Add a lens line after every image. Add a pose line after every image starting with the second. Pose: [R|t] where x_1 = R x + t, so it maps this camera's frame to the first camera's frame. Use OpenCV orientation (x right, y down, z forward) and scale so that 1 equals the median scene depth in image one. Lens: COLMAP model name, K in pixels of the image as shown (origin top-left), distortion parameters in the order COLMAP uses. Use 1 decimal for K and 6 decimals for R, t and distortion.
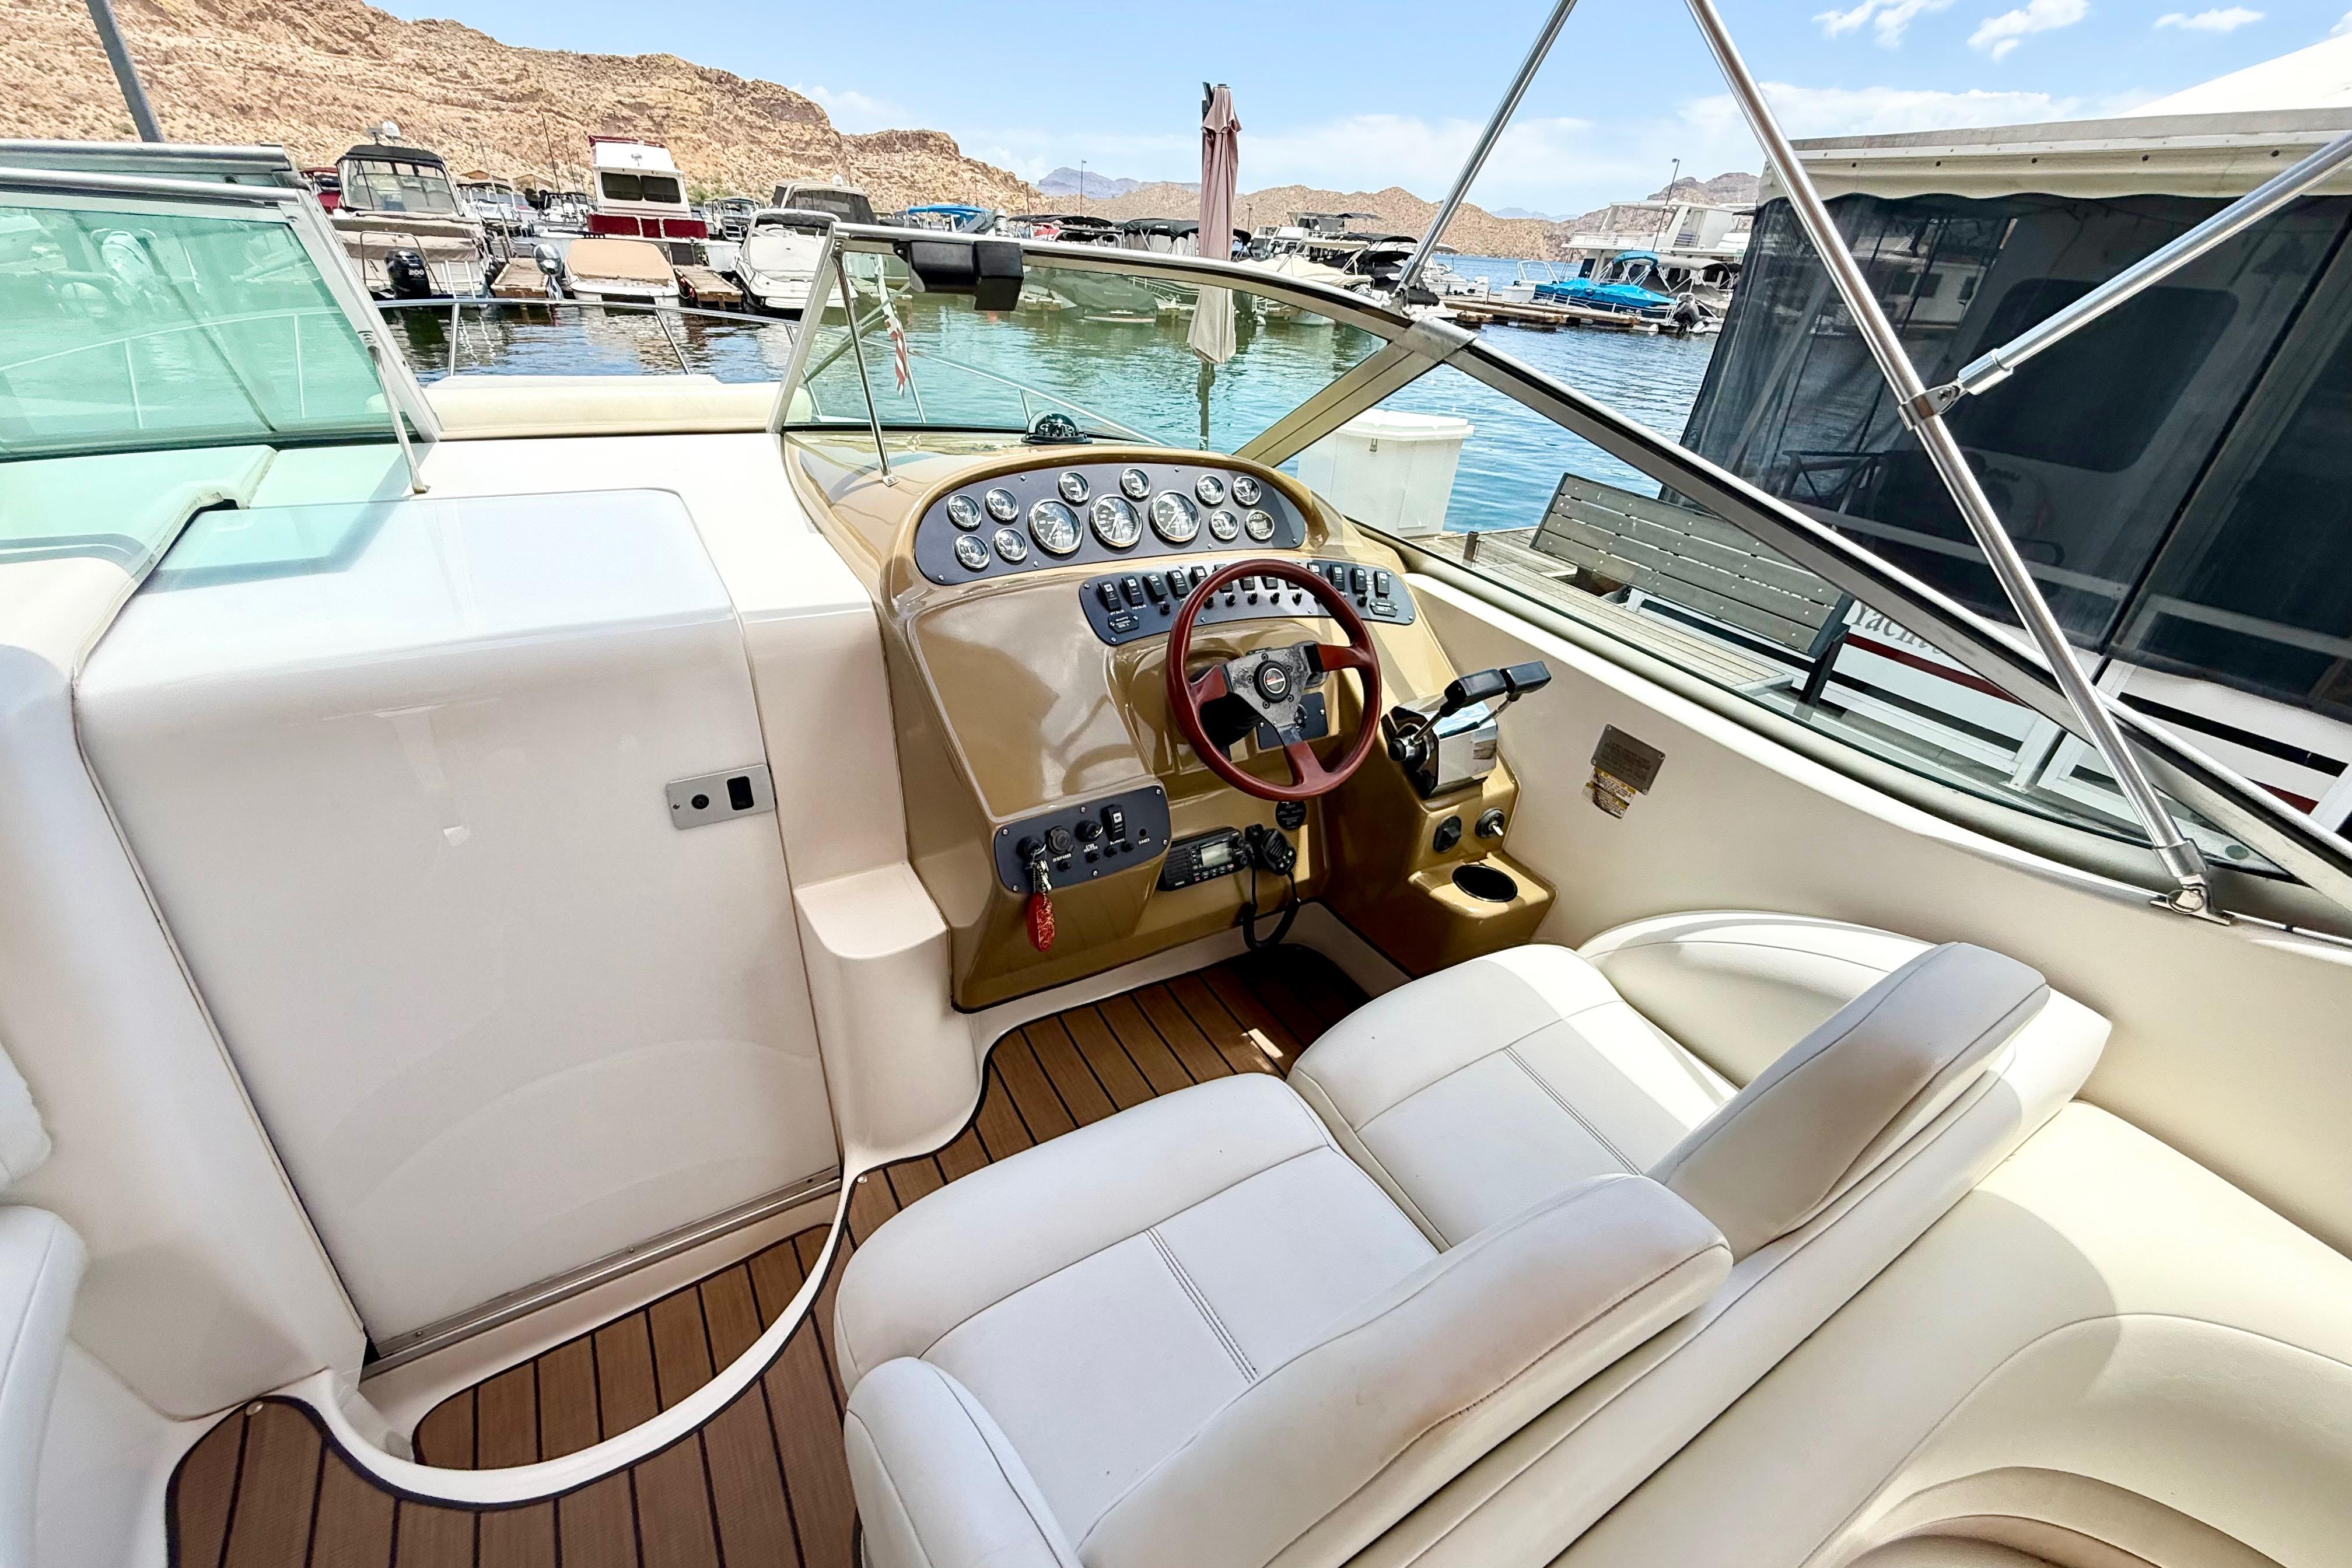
lens RADIAL K [[899.5, 0, 1185.0], [0, 899.5, 784.5], [0, 0, 1]] dist [-0.003776, -0.000482]
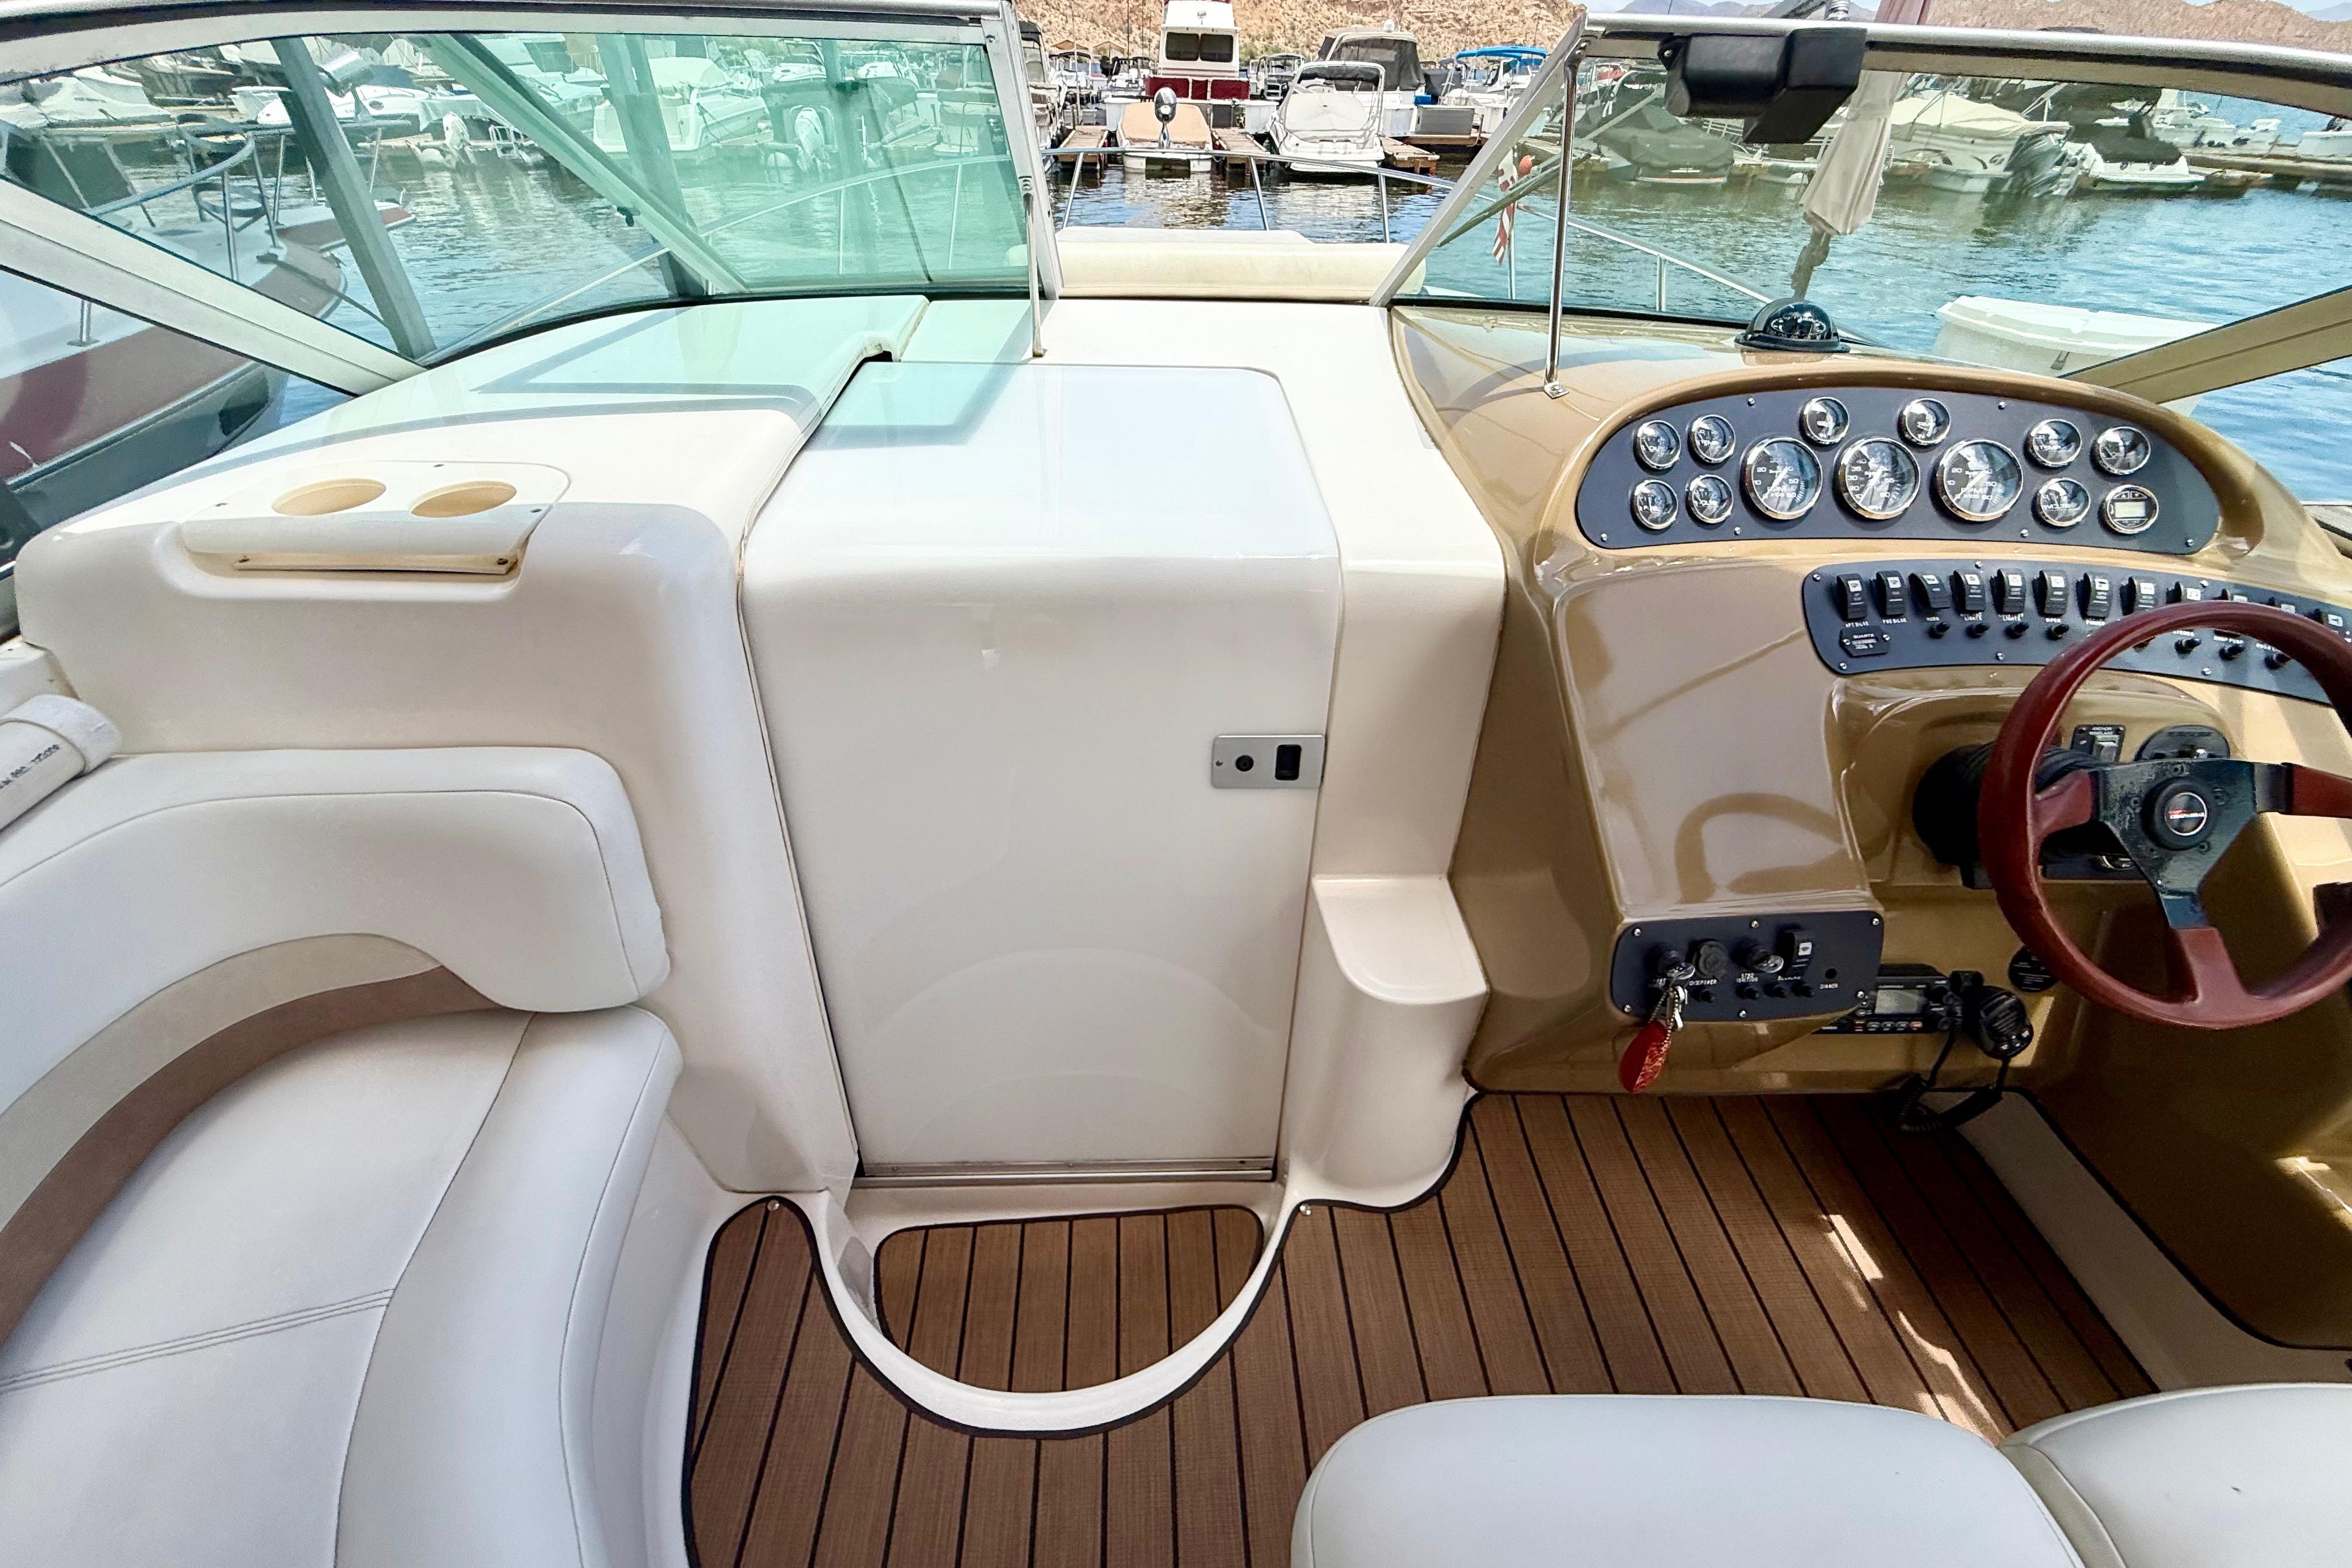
lens RADIAL K [[899.5, 0, 1183.2], [0, 899.5, 785.1], [0, 0, 1]] dist [-0.003776, -0.000482]
pose [[0.887860, 0.252330, -0.384753, -0.234776], [-0.208138, 0.966021, 0.153238, -0.072644], [0.410346, -0.055972, 0.910211, 0.178747]]
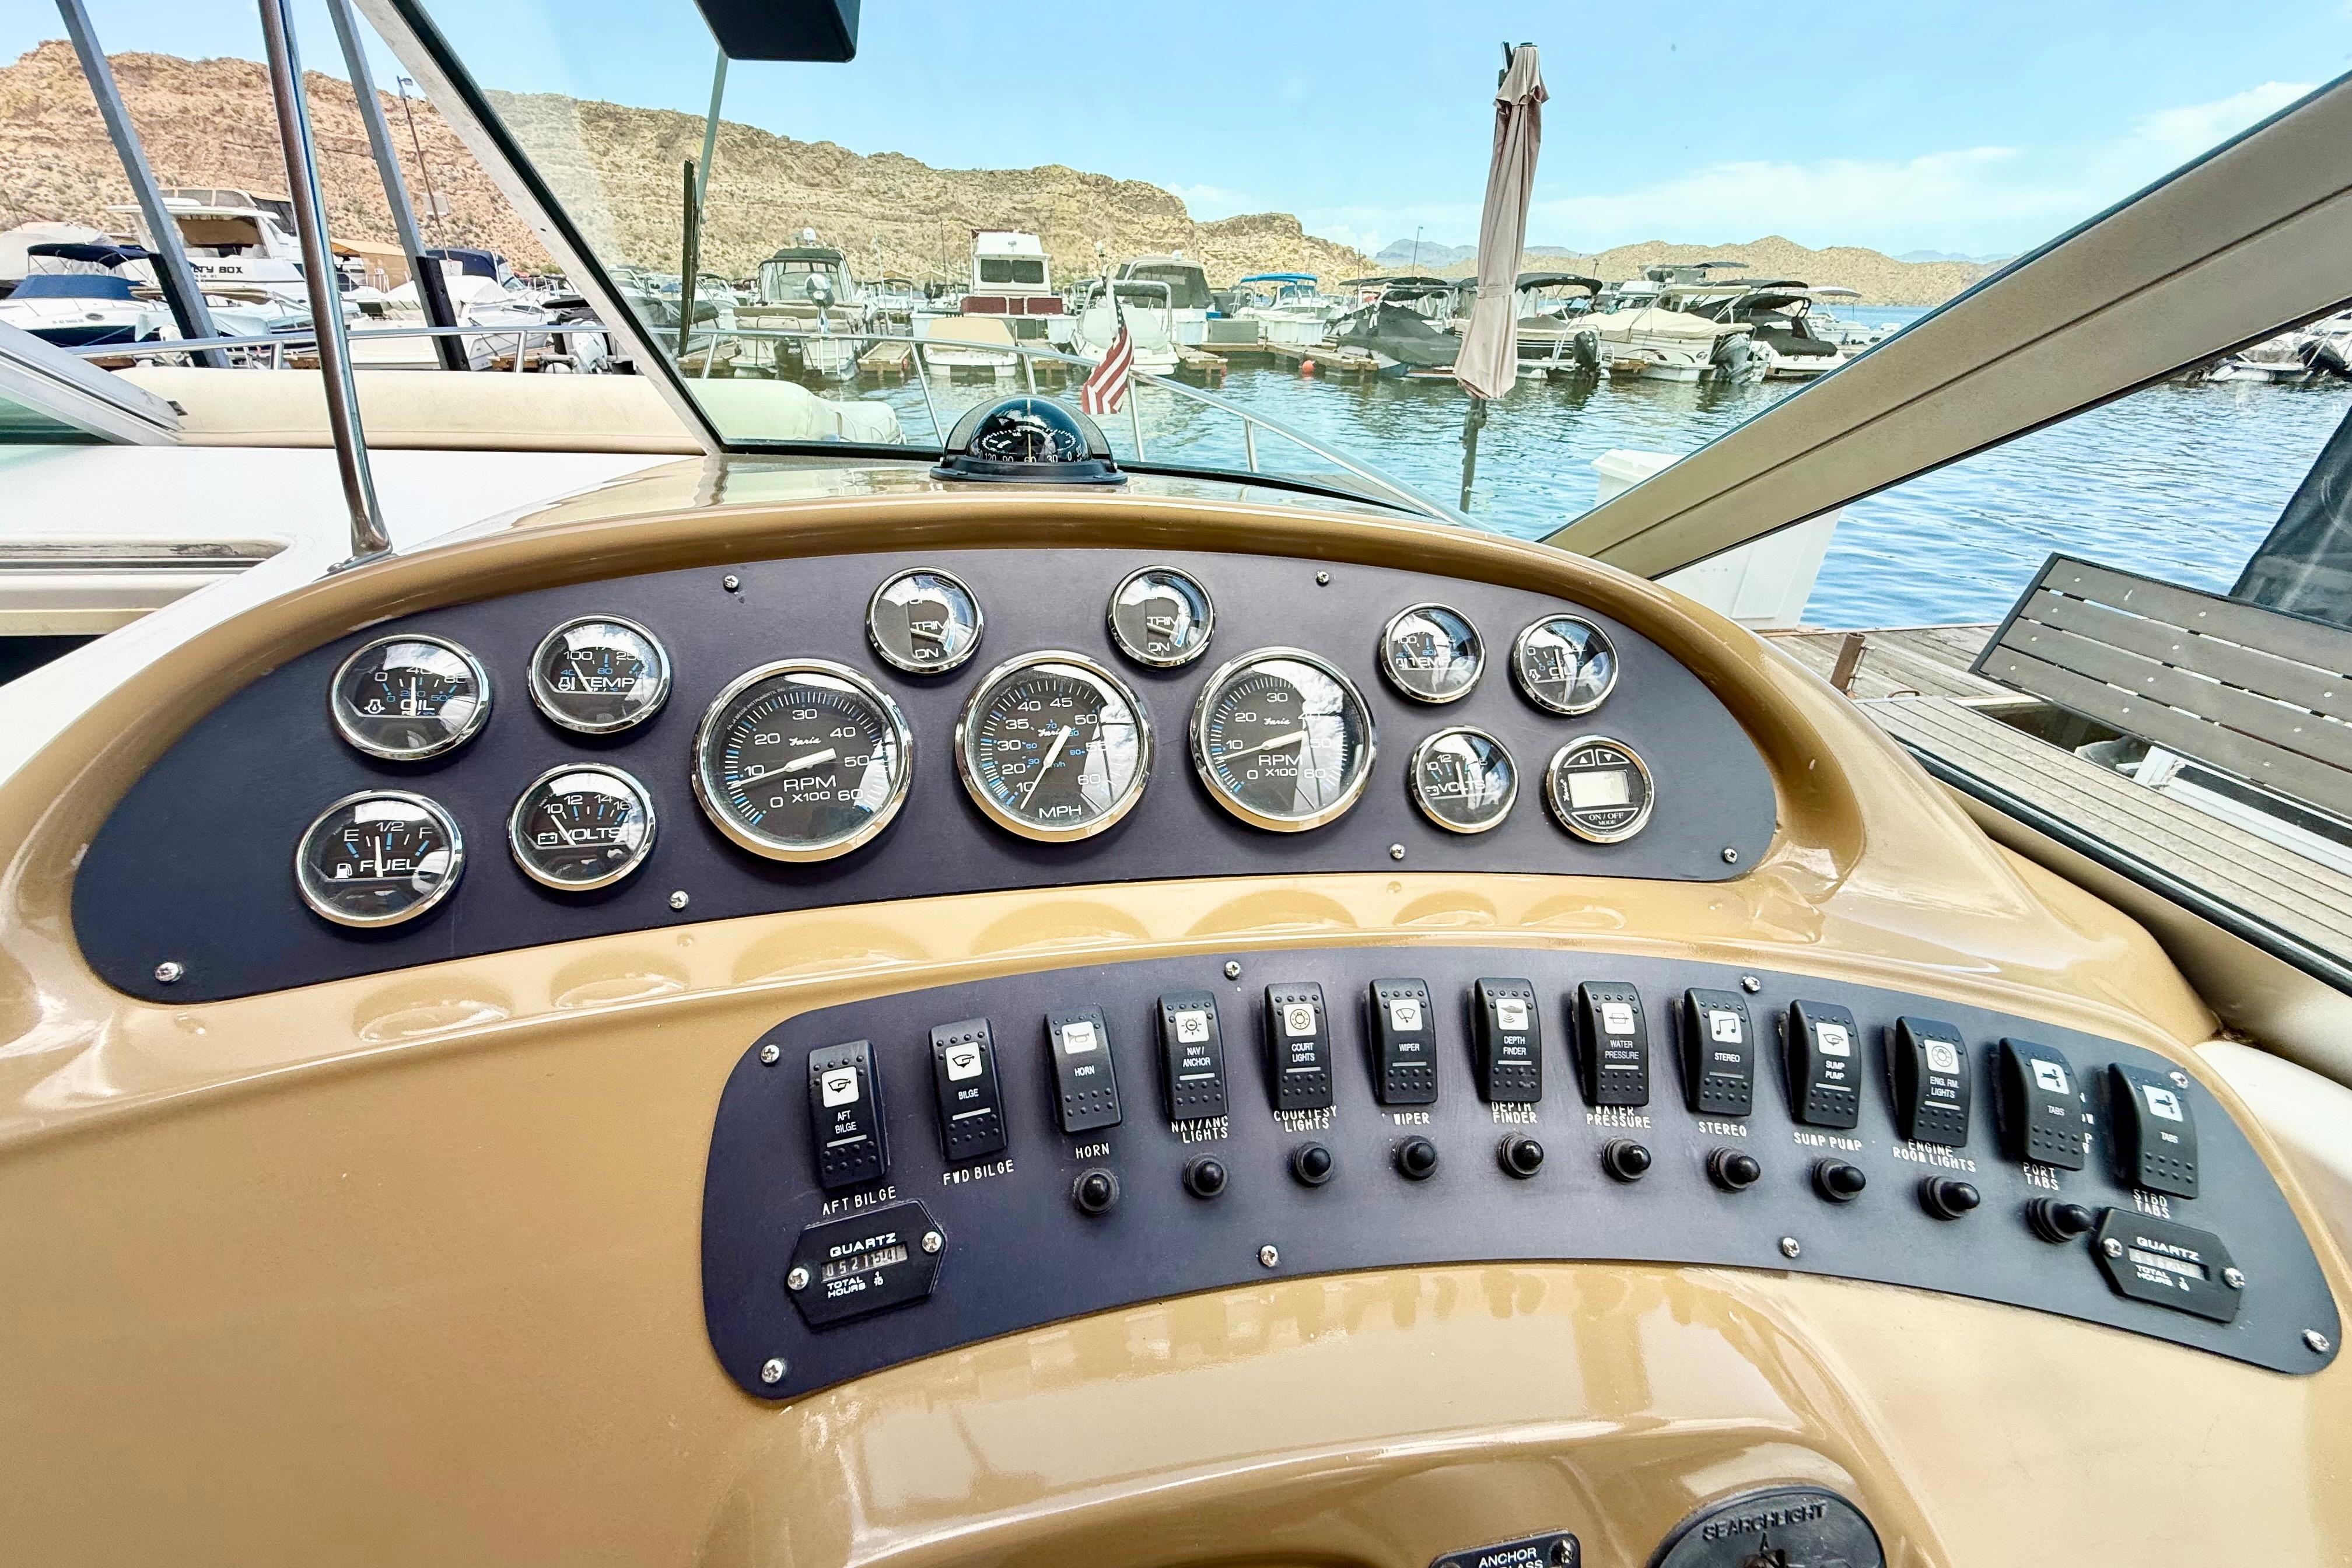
lens RADIAL K [[899.5, 0, 1190.0], [0, 899.5, 807.6], [0, 0, 1]] dist [-0.003776, -0.000482]
pose [[0.950911, 0.111893, -0.288526, 0.054551], [-0.123492, 0.992096, -0.022257, -0.296645], [0.283755, 0.056795, 0.957213, 0.790395]]
